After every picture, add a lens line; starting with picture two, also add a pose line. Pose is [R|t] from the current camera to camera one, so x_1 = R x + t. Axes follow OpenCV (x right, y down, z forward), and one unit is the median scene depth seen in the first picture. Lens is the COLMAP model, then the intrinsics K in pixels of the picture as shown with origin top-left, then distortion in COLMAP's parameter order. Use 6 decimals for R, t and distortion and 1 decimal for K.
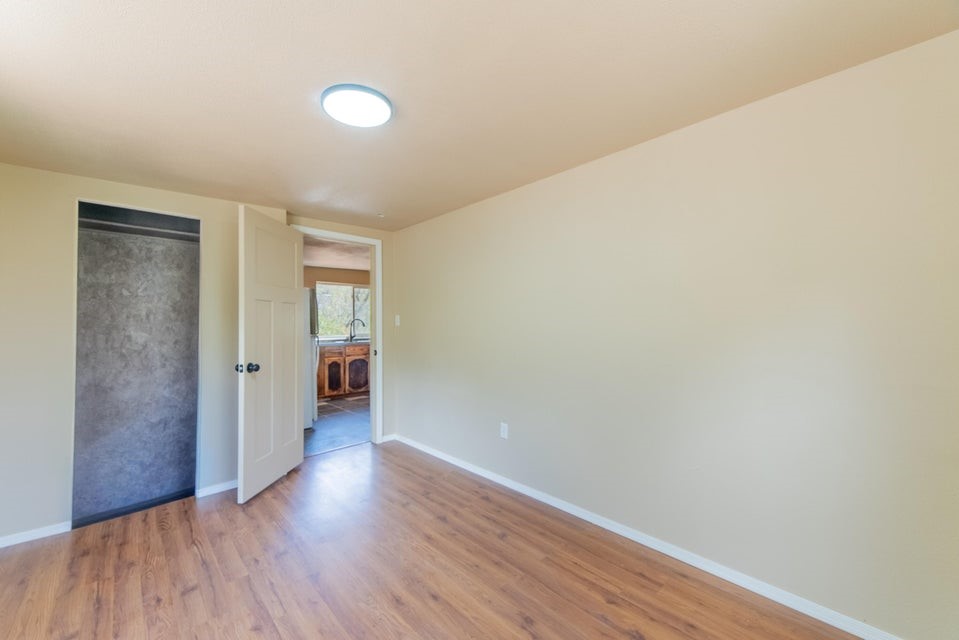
lens RADIAL K [[369.1, 0, 480.0], [0, 369.1, 318.3], [0, 0, 1]] dist [0.046753, -0.000103]
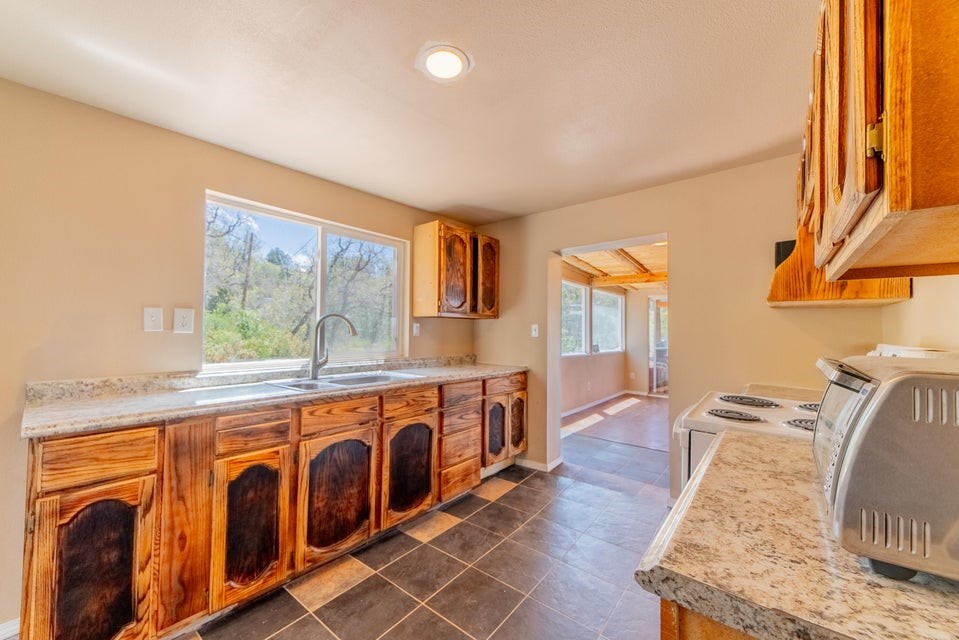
lens RADIAL K [[369.1, 0, 474.3], [0, 369.1, 320.7], [0, 0, 1]] dist [0.046753, -0.000103]
pose [[0.995397, 0.010613, 0.095244, -0.255463], [-0.008642, 0.999740, -0.021091, 0.015367], [-0.095443, 0.020170, 0.995231, 0.696373]]
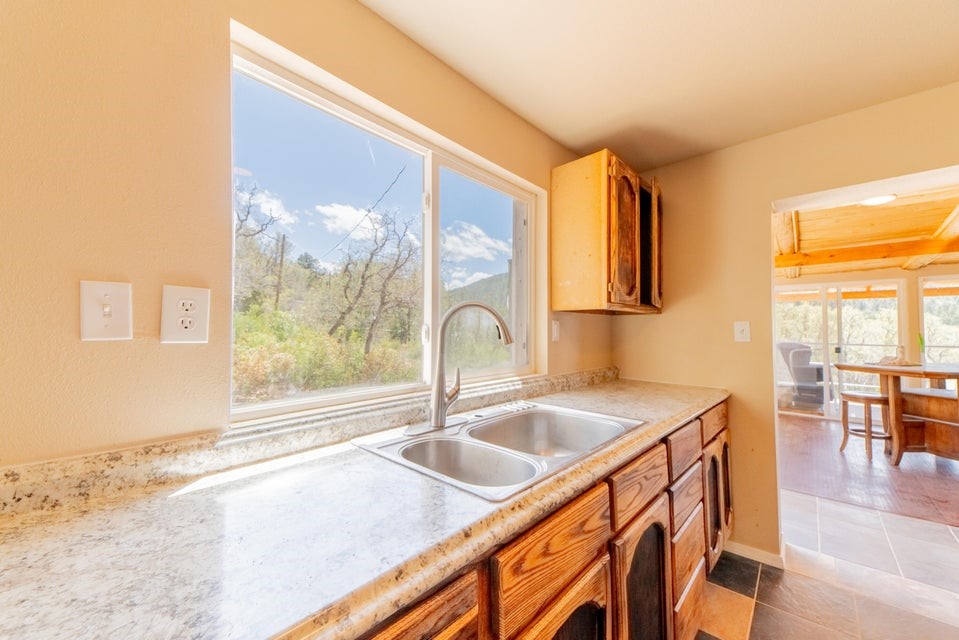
lens RADIAL K [[369.1, 0, 487.4], [0, 369.1, 322.2], [0, 0, 1]] dist [0.046753, -0.000103]
pose [[0.998259, 0.002657, 0.058916, -0.366832], [-0.001636, 0.999848, -0.017376, 0.015452], [-0.058954, 0.017250, 0.998112, 0.891394]]
